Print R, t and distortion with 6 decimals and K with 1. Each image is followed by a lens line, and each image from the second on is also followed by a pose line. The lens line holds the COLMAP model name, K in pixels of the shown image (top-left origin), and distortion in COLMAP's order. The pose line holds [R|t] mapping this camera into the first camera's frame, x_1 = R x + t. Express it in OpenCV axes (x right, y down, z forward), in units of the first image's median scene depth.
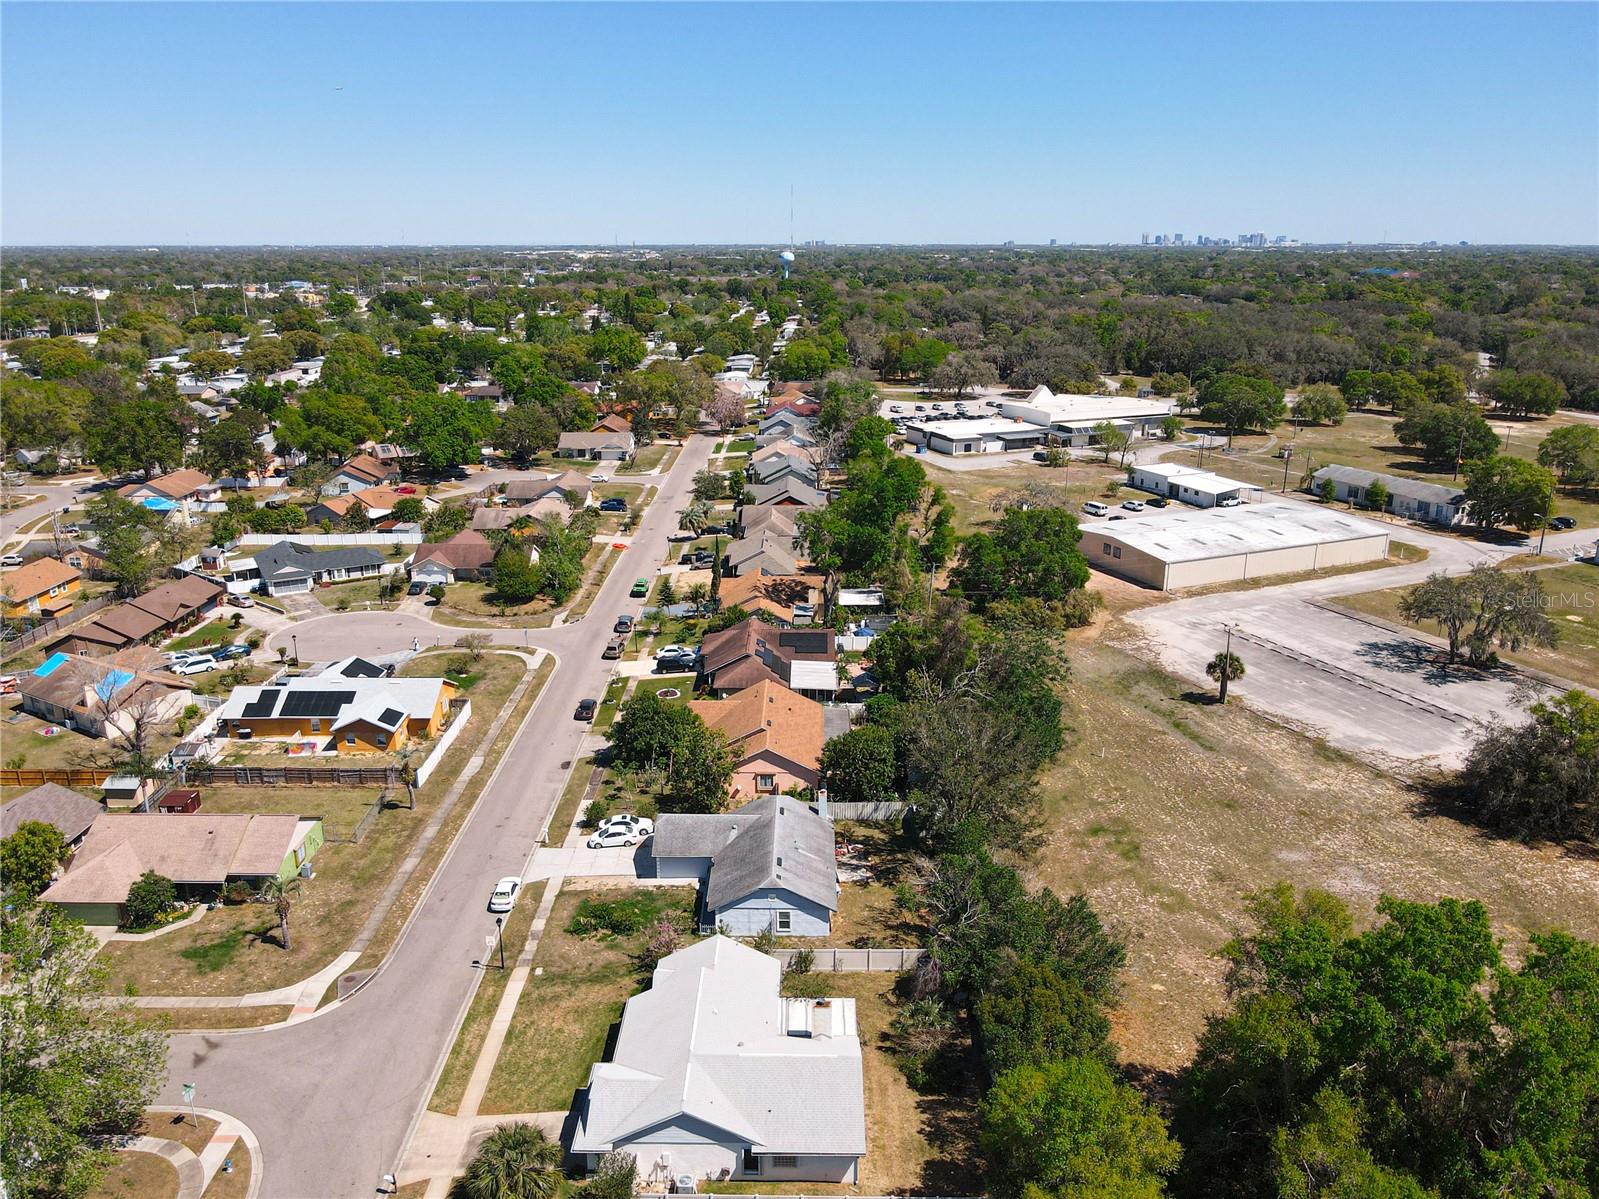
lens RADIAL K [[1200.5, 0, 799.1], [0, 1200.5, 599.4], [0, 0, 1]] dist [-0.007944, 0.026431]
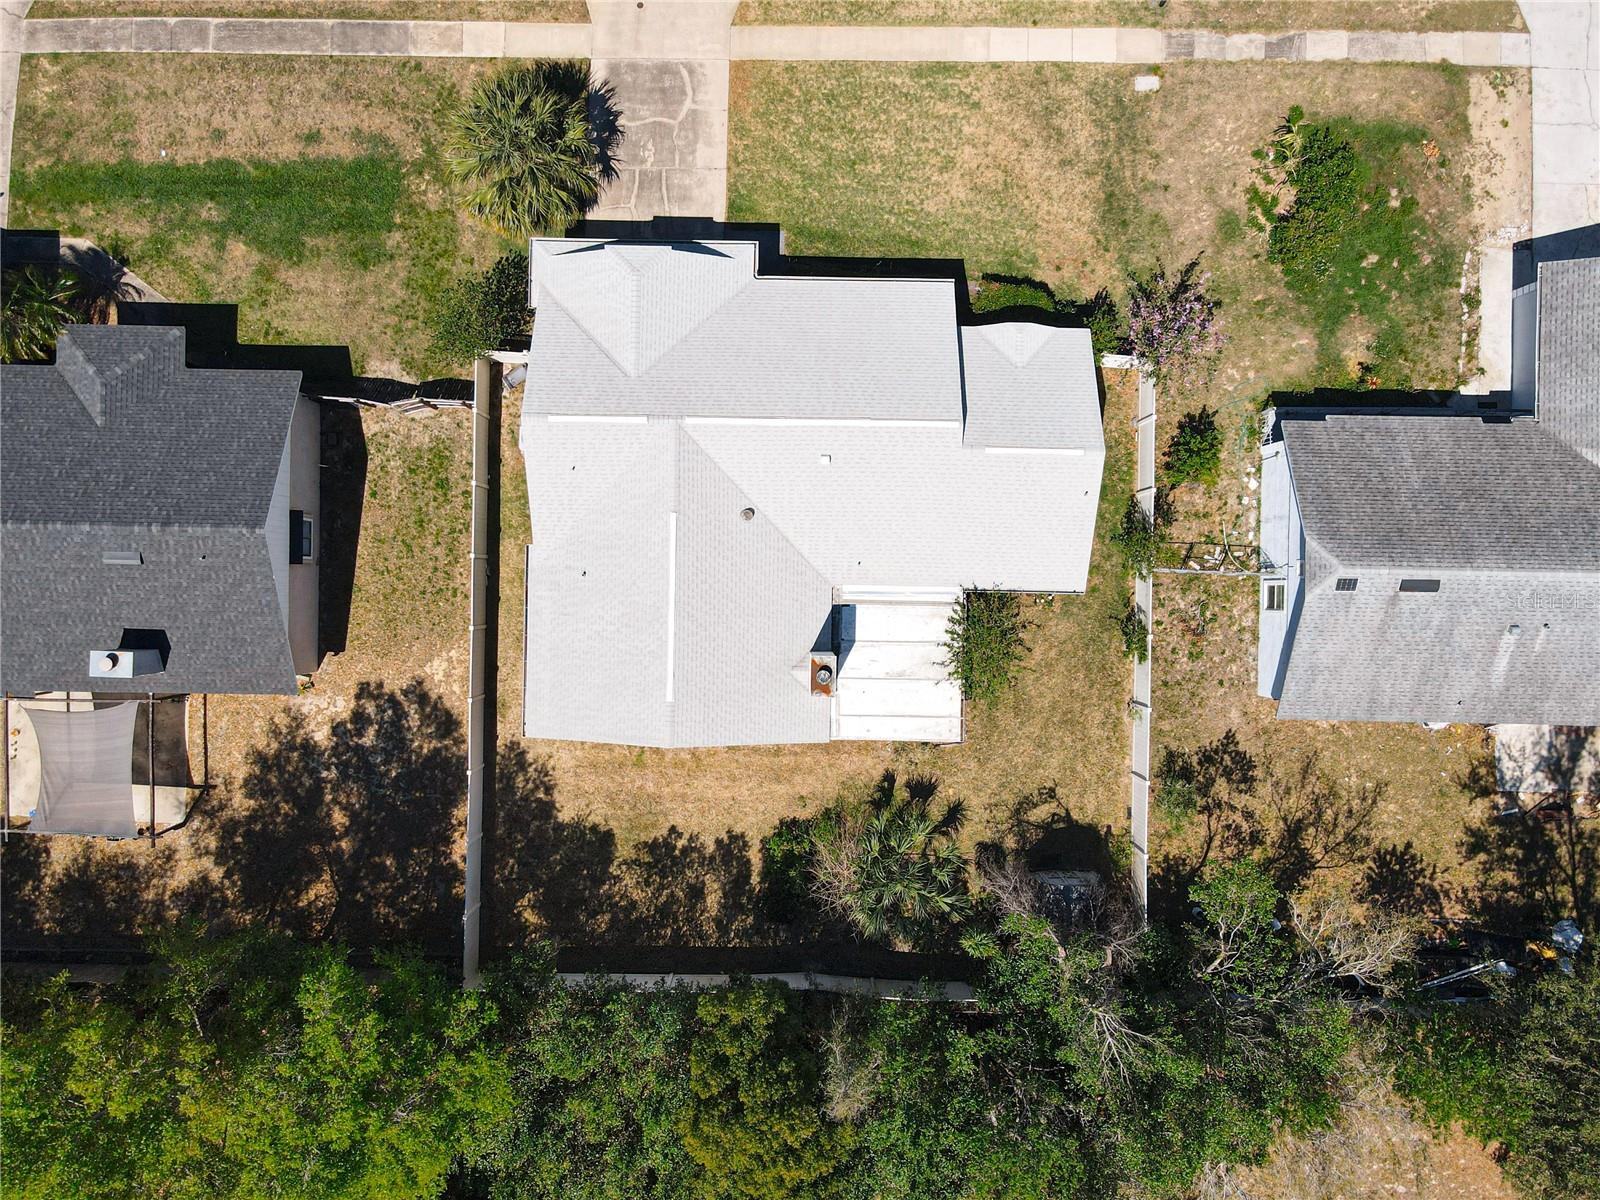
lens RADIAL K [[1201.3, 0, 800.6], [0, 1201.3, 592.5], [0, 0, 1]] dist [-0.007944, 0.026431]
pose [[-0.007315, 0.999957, 0.005732, -0.017369], [-0.286533, -0.007588, 0.958040, -0.122290], [0.958042, 0.005366, 0.286576, 0.805855]]
